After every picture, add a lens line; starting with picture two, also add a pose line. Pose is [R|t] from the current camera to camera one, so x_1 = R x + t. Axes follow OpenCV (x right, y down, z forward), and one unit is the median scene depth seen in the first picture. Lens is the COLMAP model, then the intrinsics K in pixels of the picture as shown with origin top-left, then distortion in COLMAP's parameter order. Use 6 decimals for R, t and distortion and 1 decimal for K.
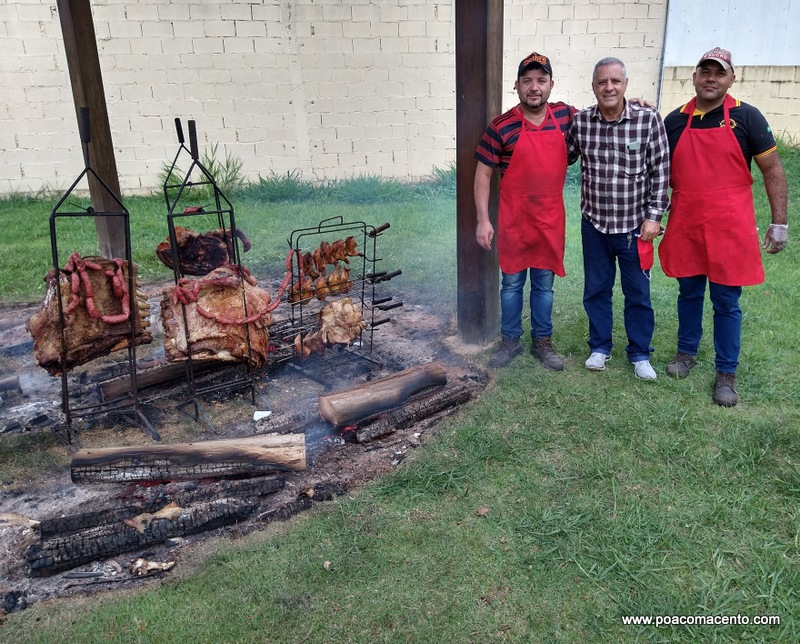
lens RADIAL K [[648.8, 0, 400.0], [0, 648.8, 322.0], [0, 0, 1]] dist [0.012006, 0.004802]
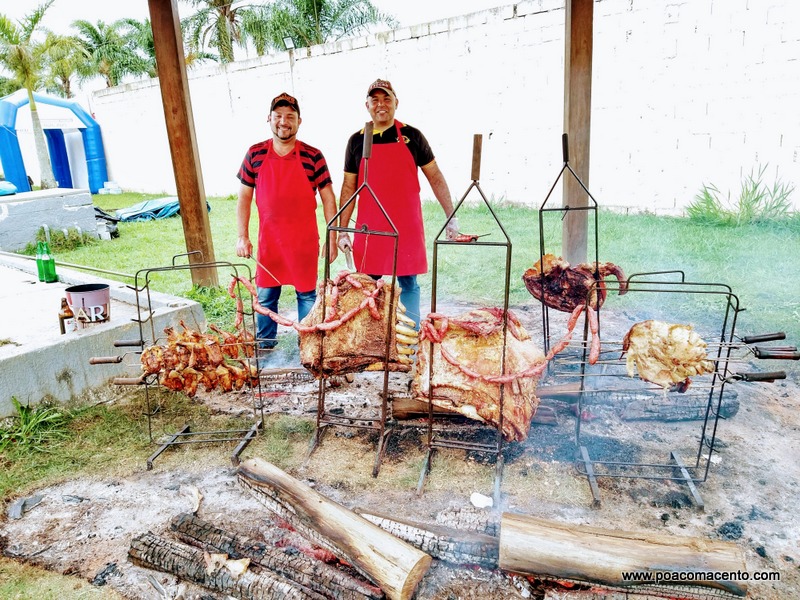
lens RADIAL K [[607.1, 0, 400.0], [0, 607.1, 300.0], [0, 0, 1]] dist [0.084869, -0.120472]
pose [[0.607412, 0.191415, -0.770980, 0.258463], [-0.227530, 0.971794, 0.062015, -0.119520], [0.761105, 0.137752, 0.633832, 0.419963]]
